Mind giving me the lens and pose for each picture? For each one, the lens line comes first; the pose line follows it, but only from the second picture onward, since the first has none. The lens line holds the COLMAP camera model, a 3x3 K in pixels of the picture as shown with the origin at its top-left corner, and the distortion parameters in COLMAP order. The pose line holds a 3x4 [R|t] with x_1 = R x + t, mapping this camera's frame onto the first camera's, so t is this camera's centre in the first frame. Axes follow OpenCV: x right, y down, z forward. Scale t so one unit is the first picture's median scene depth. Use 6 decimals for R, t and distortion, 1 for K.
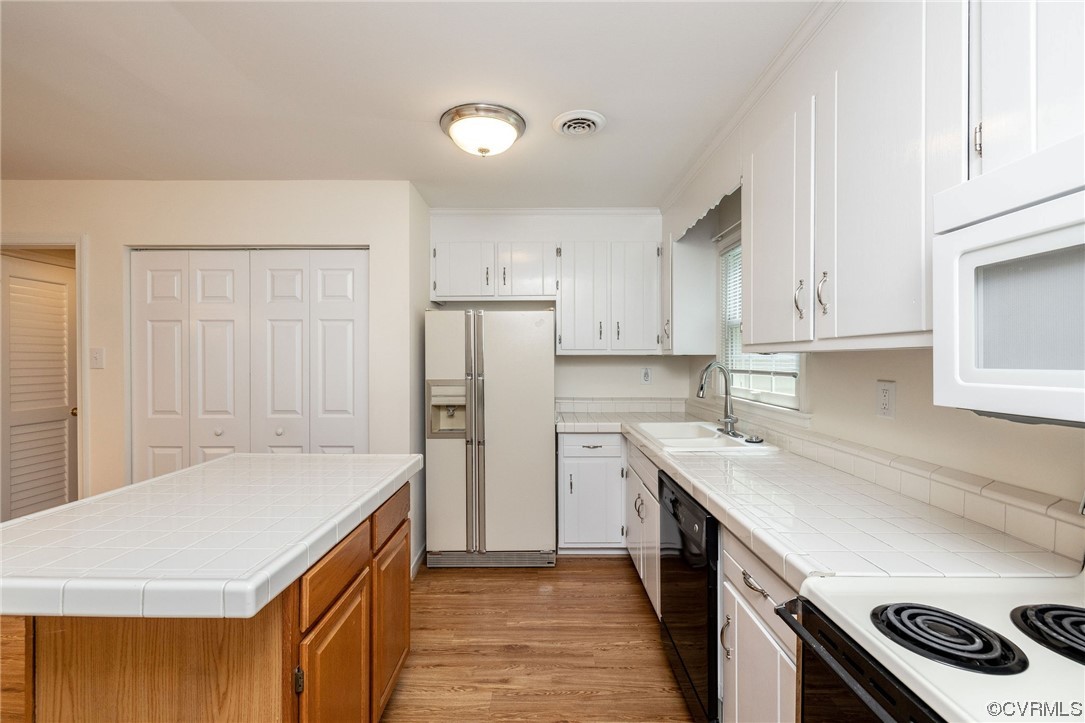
lens RADIAL K [[461.4, 0, 536.0], [0, 461.4, 363.2], [0, 0, 1]] dist [-0.002391, -0.000630]
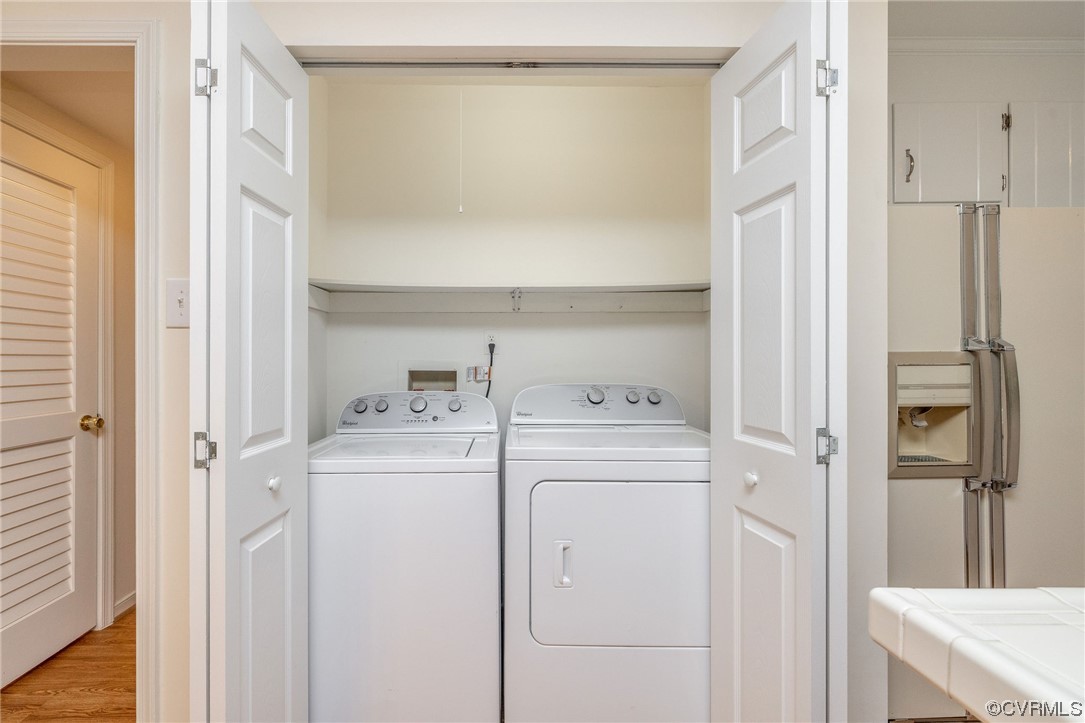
lens RADIAL K [[459.3, 0, 542.5], [0, 459.3, 361.5], [0, 0, 1]] dist [-0.001019, -0.000178]
pose [[0.999938, -0.003520, 0.010552, -0.495904], [0.003629, 0.999940, -0.010330, 0.042521], [-0.010515, 0.010367, 0.999891, 0.475505]]
